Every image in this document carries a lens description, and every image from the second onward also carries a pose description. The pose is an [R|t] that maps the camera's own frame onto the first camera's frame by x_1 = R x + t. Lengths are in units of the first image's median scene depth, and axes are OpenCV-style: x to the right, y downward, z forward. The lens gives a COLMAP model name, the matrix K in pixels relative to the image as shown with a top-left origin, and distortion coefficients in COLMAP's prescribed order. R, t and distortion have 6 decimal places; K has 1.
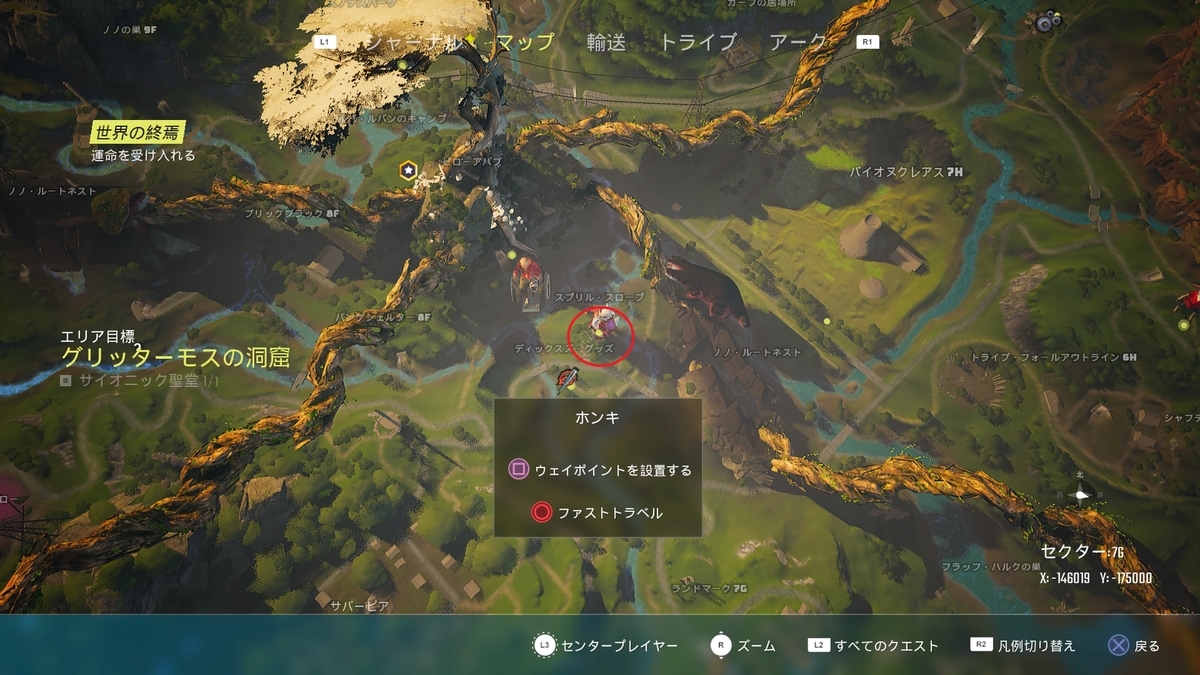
lens RADIAL K [[904.3, 0, 597.7], [0, 904.3, 339.1], [0, 0, 1]] dist [0.001620, -0.005482]
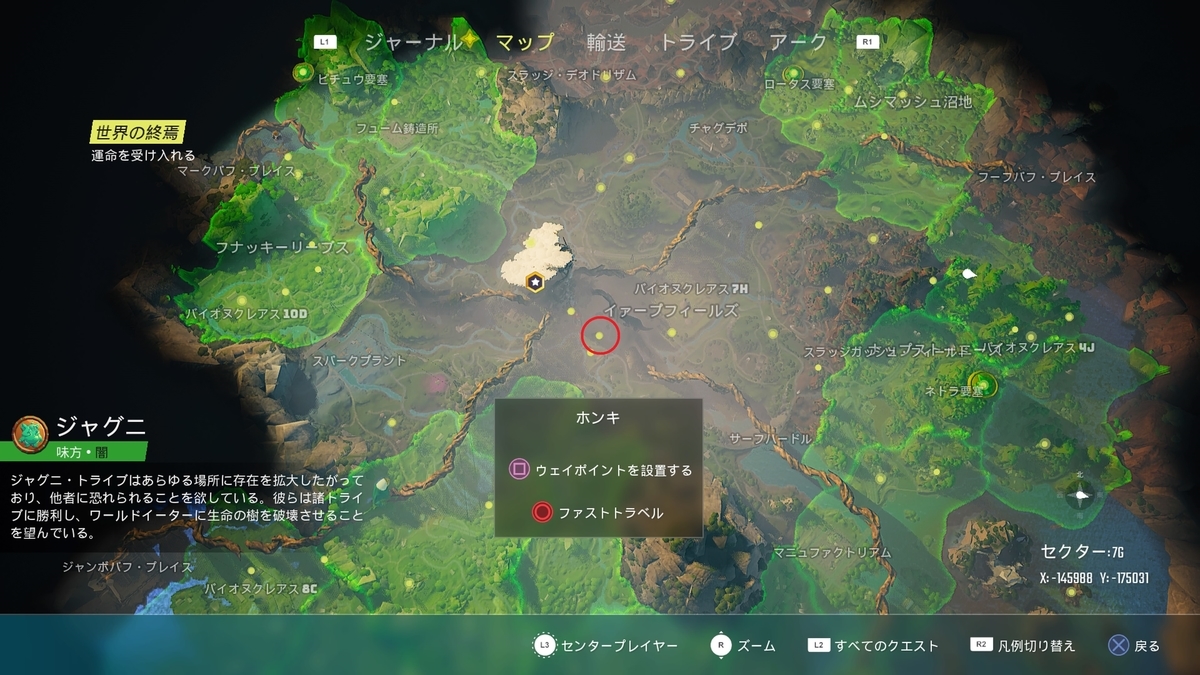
lens RADIAL K [[904.3, 0, 599.8], [0, 904.3, 339.6], [0, 0, 1]] dist [0.001620, -0.005482]
pose [[0.999999, 0.000174, 0.001554, -0.002540], [-0.000175, 1.000000, 0.000655, 0.004124], [-0.001553, -0.000655, 0.999999, -2.172126]]
